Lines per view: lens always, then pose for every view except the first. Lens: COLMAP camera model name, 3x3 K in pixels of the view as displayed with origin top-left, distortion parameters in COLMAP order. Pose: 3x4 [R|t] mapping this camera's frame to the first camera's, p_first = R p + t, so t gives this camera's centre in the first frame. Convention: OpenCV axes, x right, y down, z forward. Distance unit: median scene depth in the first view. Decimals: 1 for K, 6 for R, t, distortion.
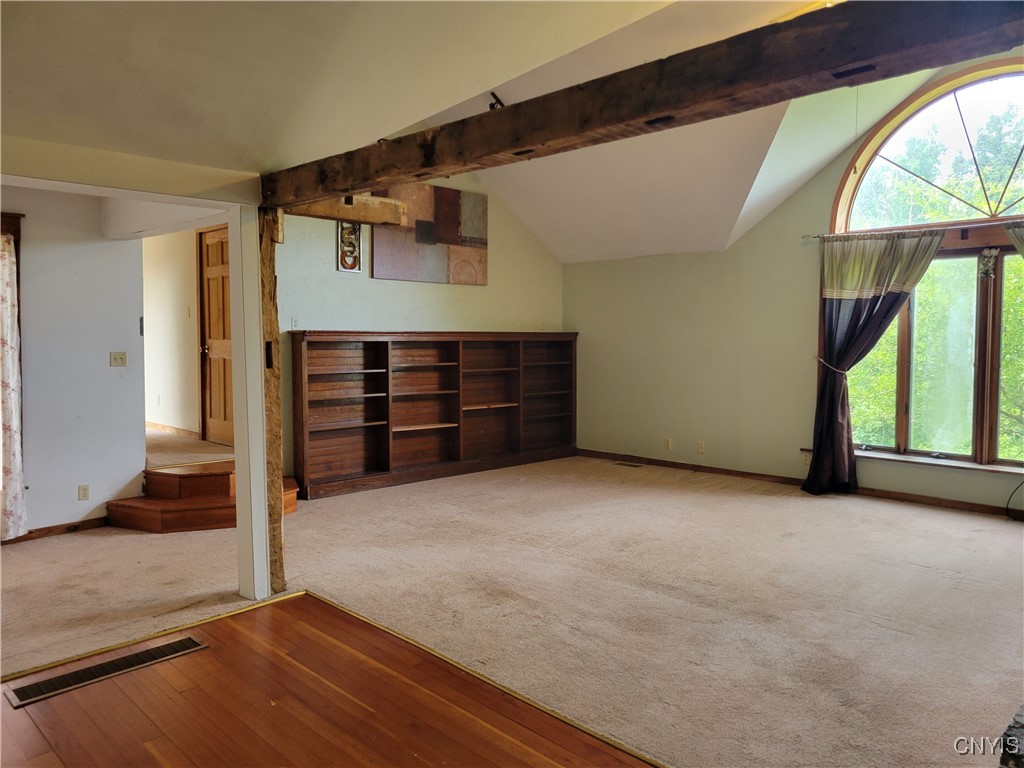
lens RADIAL K [[770.2, 0, 507.7], [0, 770.2, 371.6], [0, 0, 1]] dist [0.048818, -0.038100]
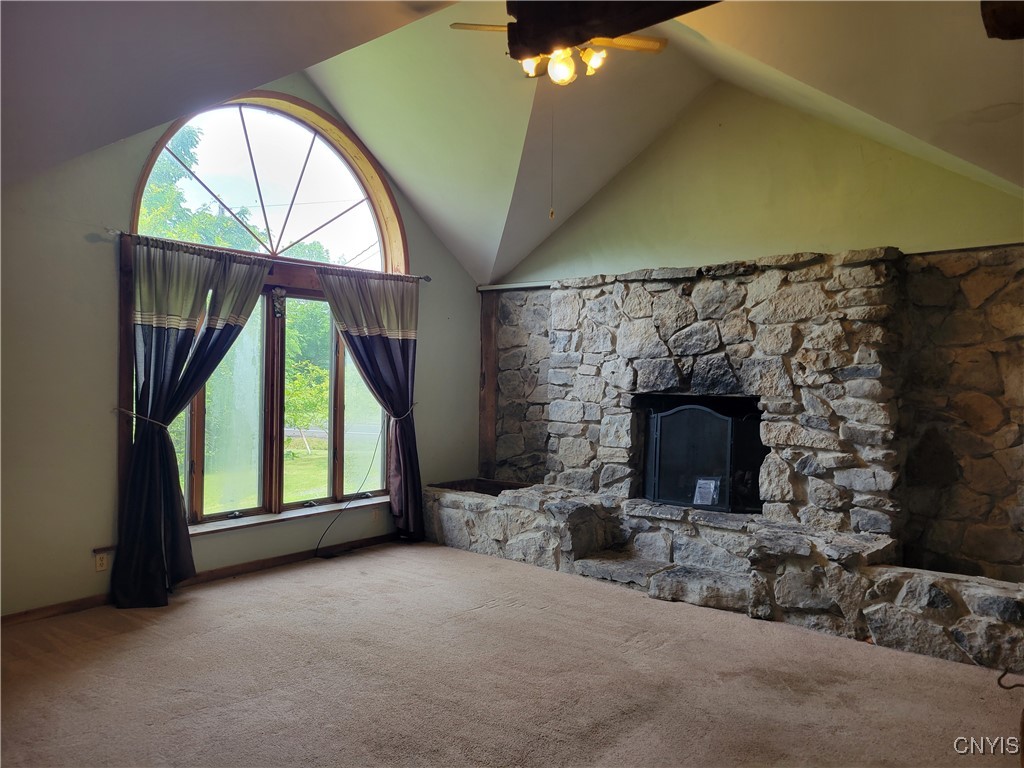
lens RADIAL K [[770.2, 0, 509.6], [0, 770.2, 383.1], [0, 0, 1]] dist [0.048818, -0.038100]
pose [[-0.131944, -0.009828, 0.991208, -0.338190], [0.036504, 0.999224, 0.014767, -0.040508], [-0.990585, 0.038131, -0.131483, 0.782401]]
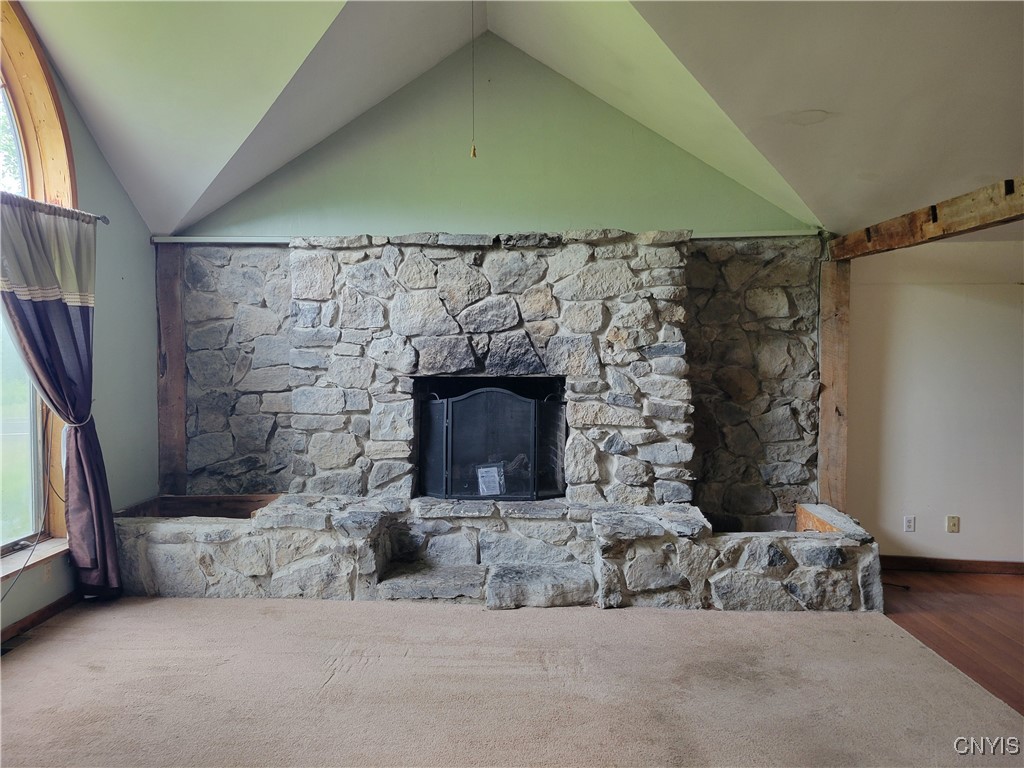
lens RADIAL K [[770.2, 0, 512.5], [0, 770.2, 377.6], [0, 0, 1]] dist [0.048818, -0.038100]
pose [[-0.702333, -0.021990, 0.711509, -0.083251], [0.036944, 0.997050, 0.067283, -0.057369], [-0.710889, 0.073541, -0.699448, 0.995074]]
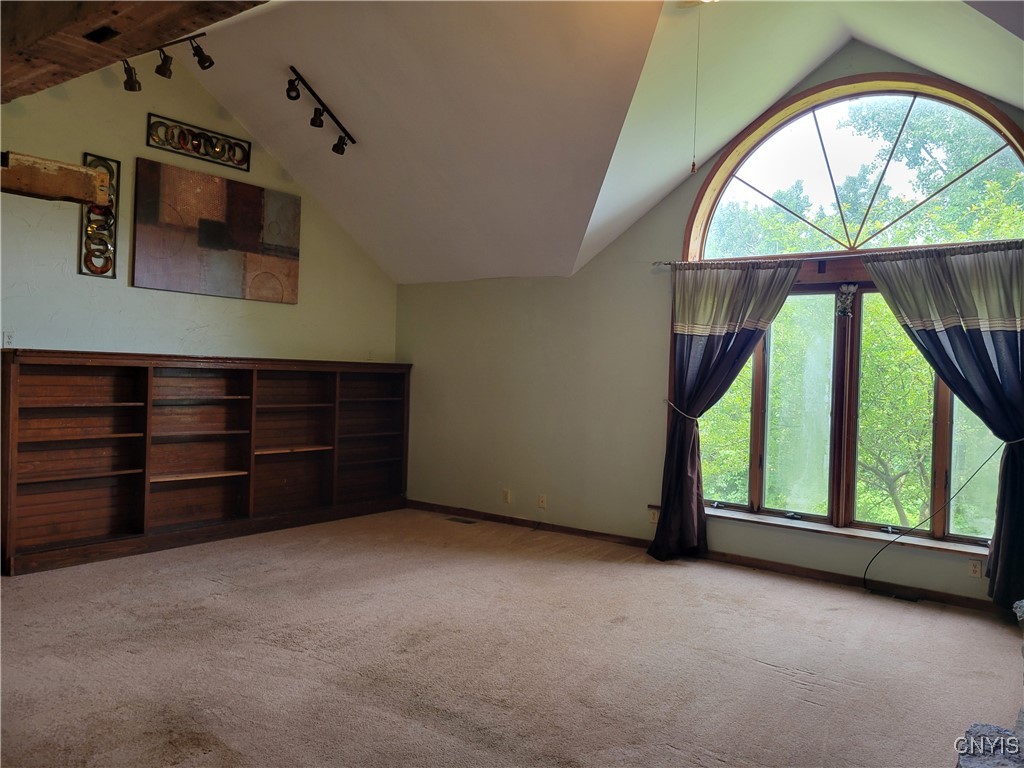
lens RADIAL K [[770.2, 0, 522.3], [0, 770.2, 376.3], [0, 0, 1]] dist [0.048818, -0.038100]
pose [[0.987238, 0.029048, 0.156578, 0.104844], [-0.023112, 0.998948, -0.039601, -0.008038], [-0.157564, 0.035477, 0.986871, 0.171464]]
